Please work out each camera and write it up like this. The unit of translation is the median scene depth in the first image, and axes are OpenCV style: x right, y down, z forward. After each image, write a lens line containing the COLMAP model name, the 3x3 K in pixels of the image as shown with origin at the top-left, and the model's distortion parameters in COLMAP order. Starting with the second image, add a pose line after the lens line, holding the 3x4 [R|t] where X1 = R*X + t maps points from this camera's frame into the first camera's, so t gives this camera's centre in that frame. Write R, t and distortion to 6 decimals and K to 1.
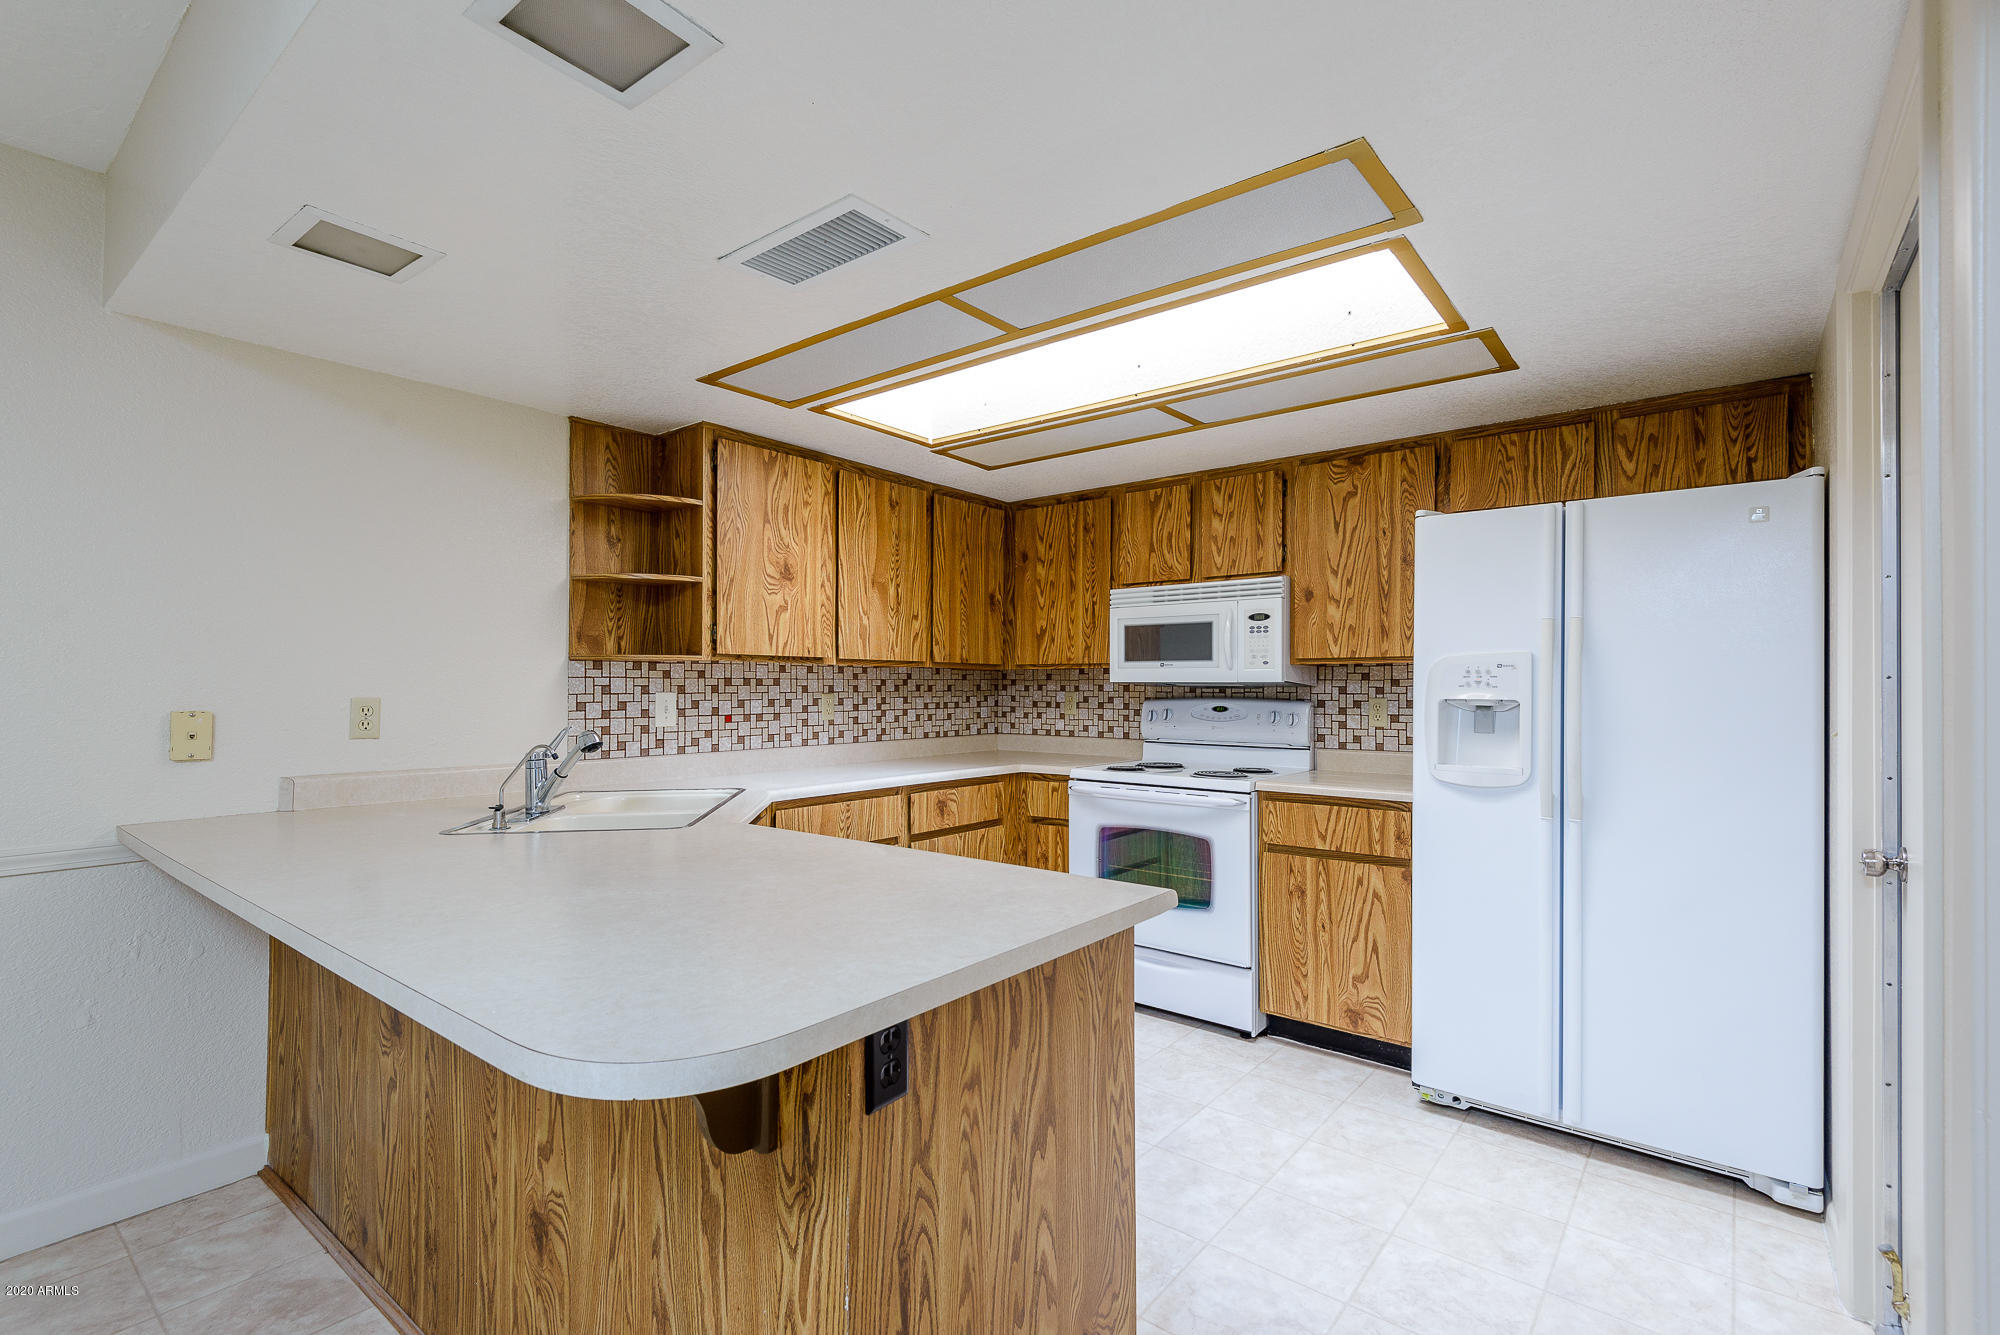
lens RADIAL K [[904.5, 0, 990.8], [0, 904.5, 680.2], [0, 0, 1]] dist [0.027821, -0.012240]
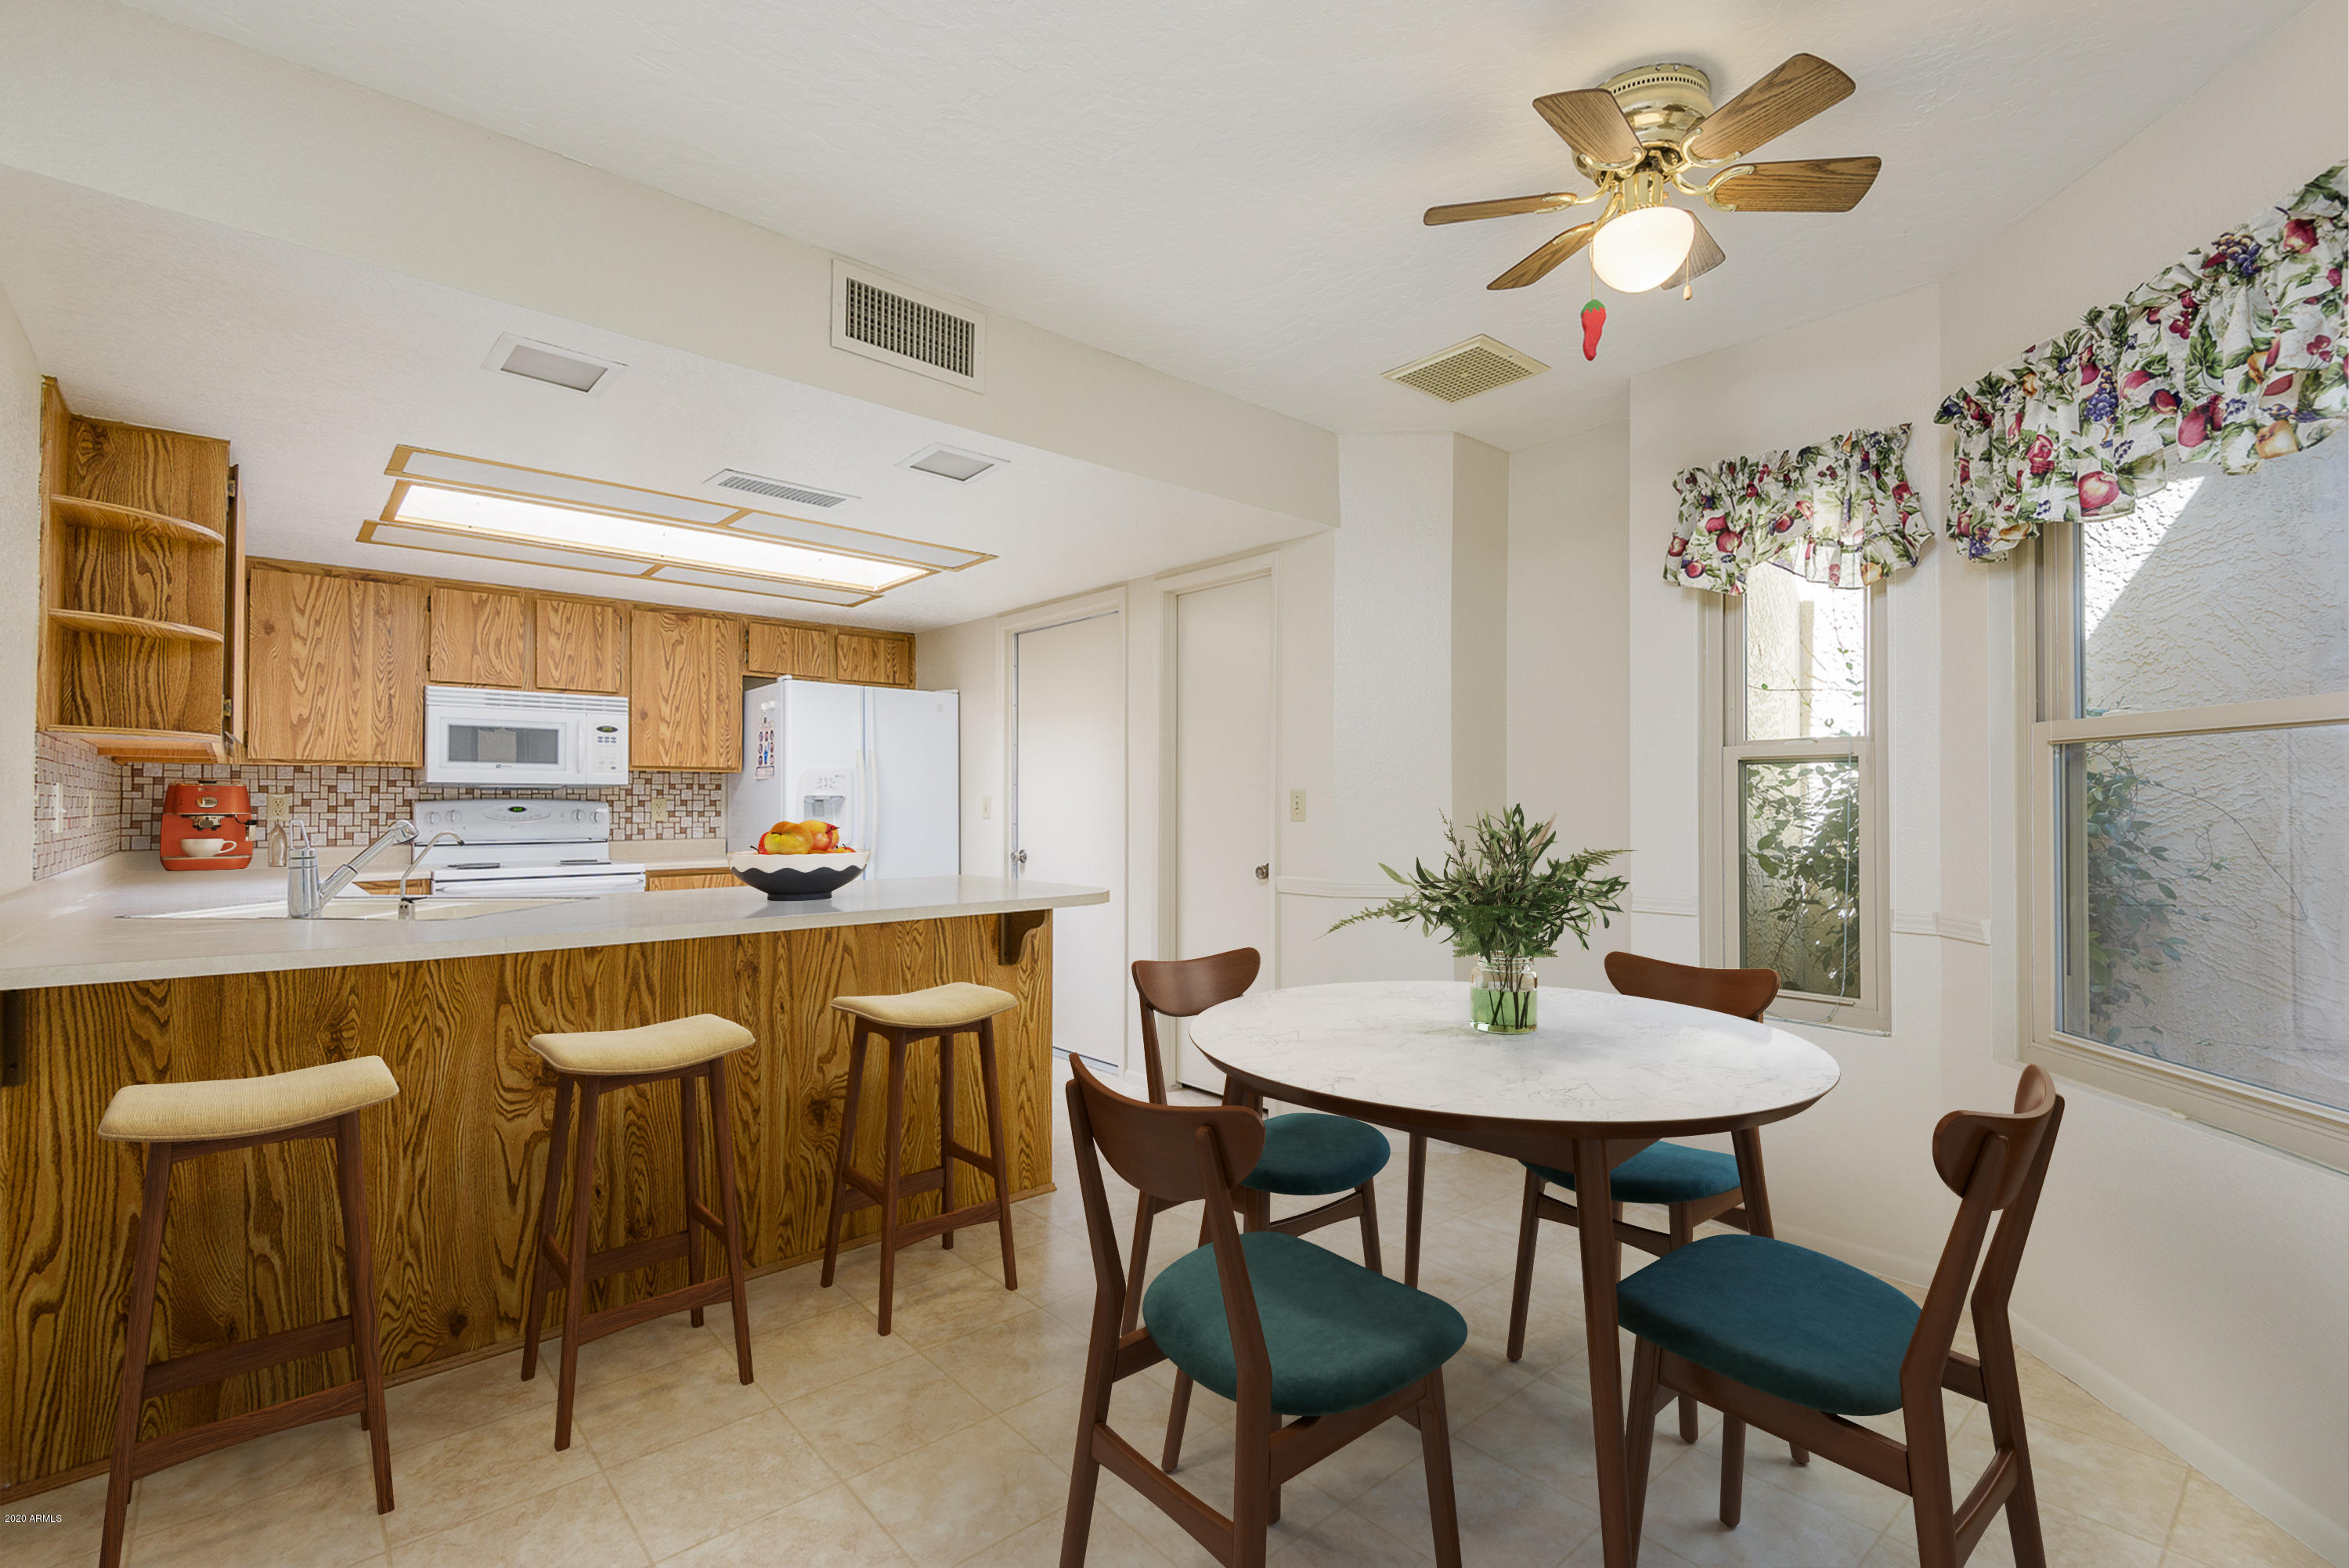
lens RADIAL K [[1062.2, 0, 1173.7], [0, 1062.2, 795.7], [0, 0, 1]] dist [0.027821, -0.012240]
pose [[0.173731, 0.006904, 0.984769, -1.011151], [-0.004280, 0.999971, -0.006256, 0.024412], [-0.984784, -0.003128, 0.173755, 0.025449]]
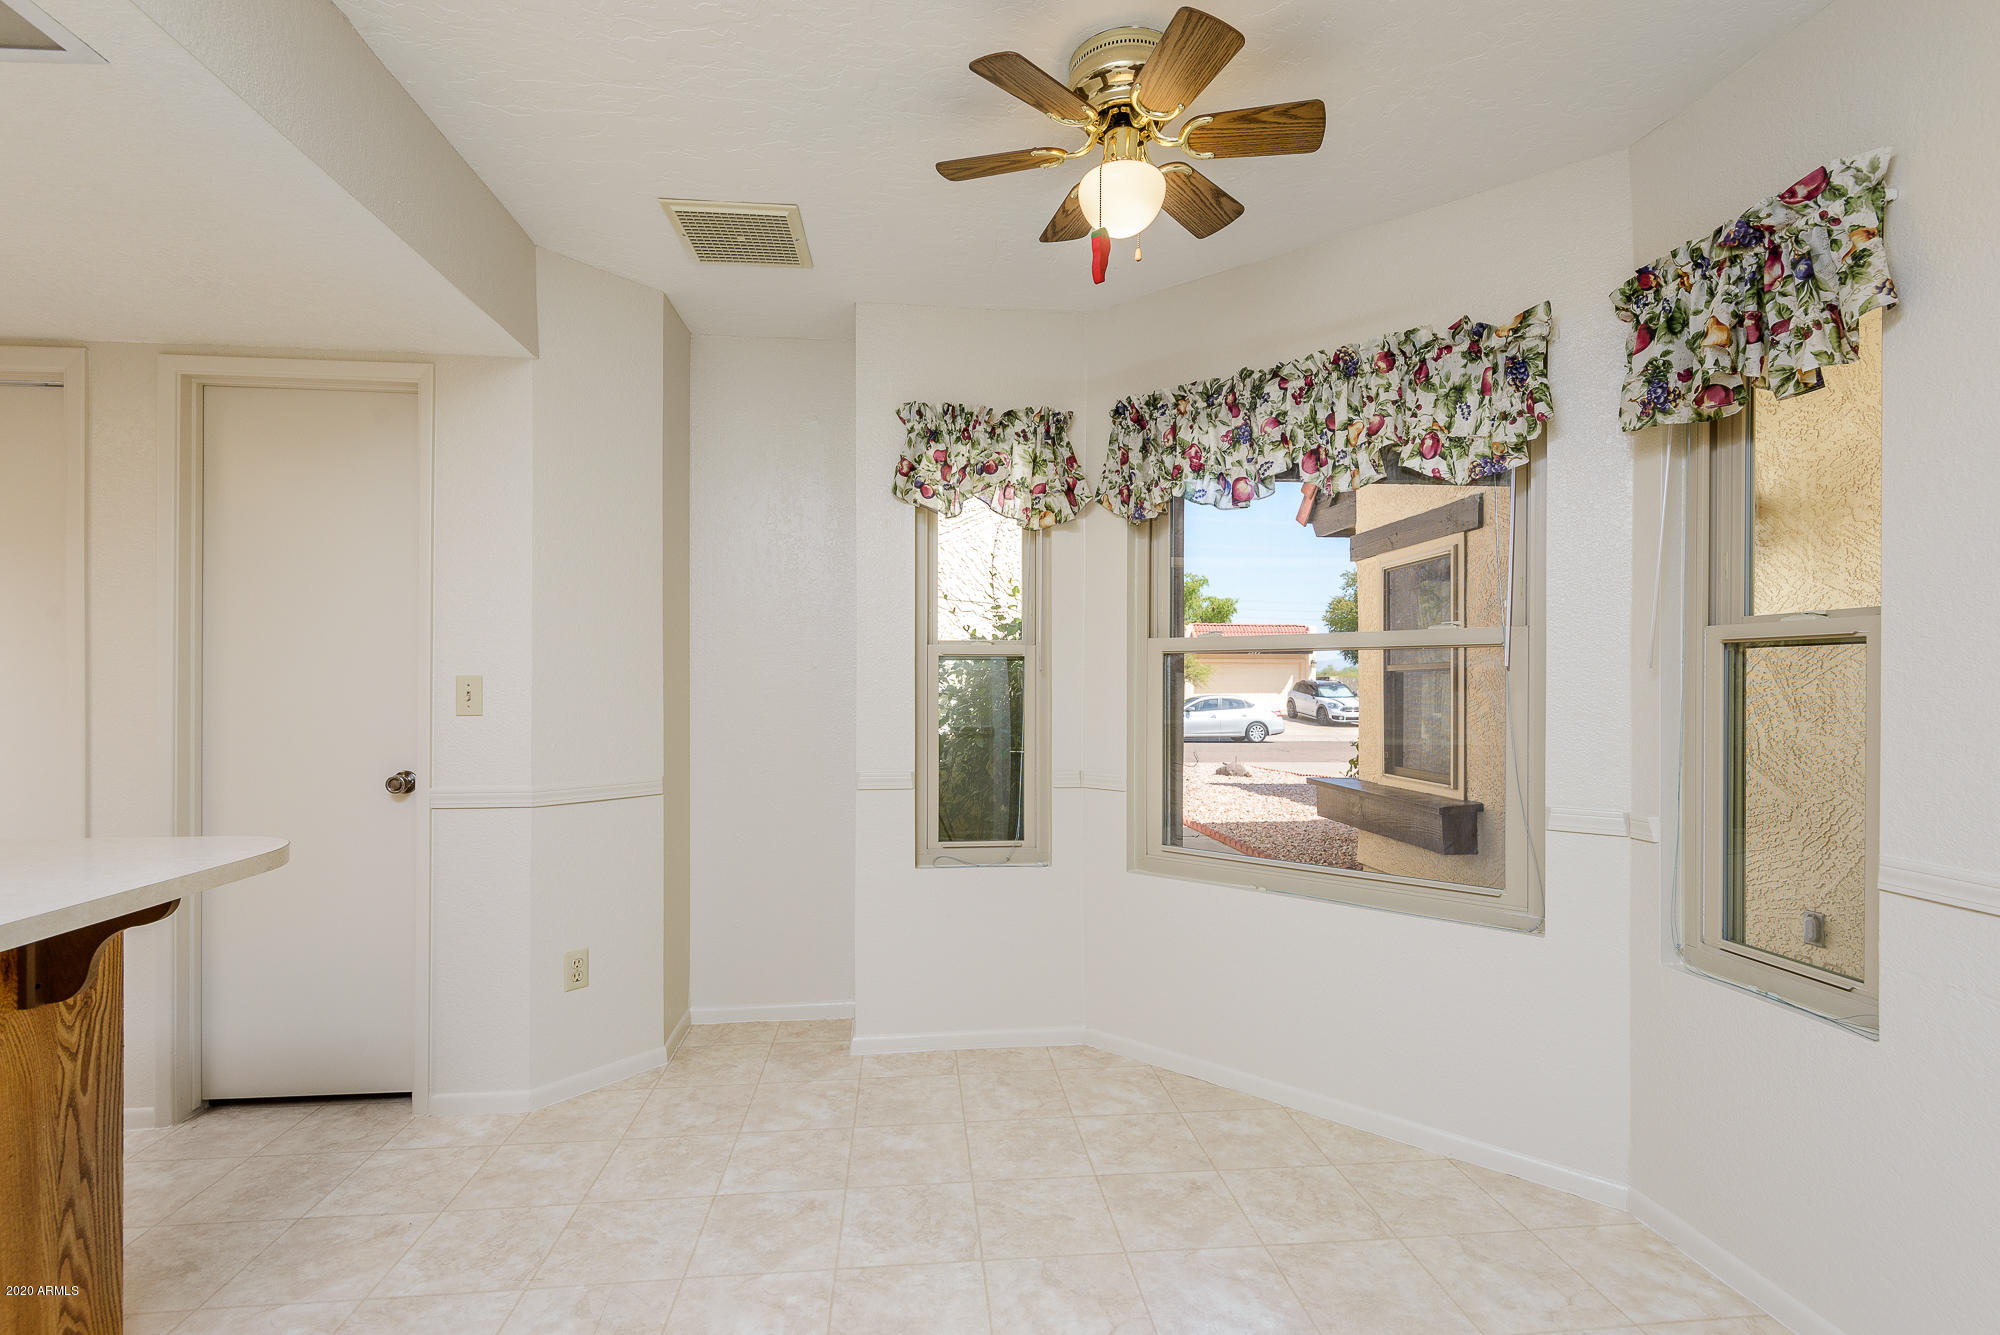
lens RADIAL K [[904.5, 0, 999.4], [0, 904.5, 690.3], [0, 0, 1]] dist [0.027821, -0.012240]
pose [[-0.700294, -0.005800, 0.713831, -0.727084], [-0.005524, 0.999981, 0.002705, 0.017332], [-0.713834, -0.002049, -0.700312, 0.319962]]
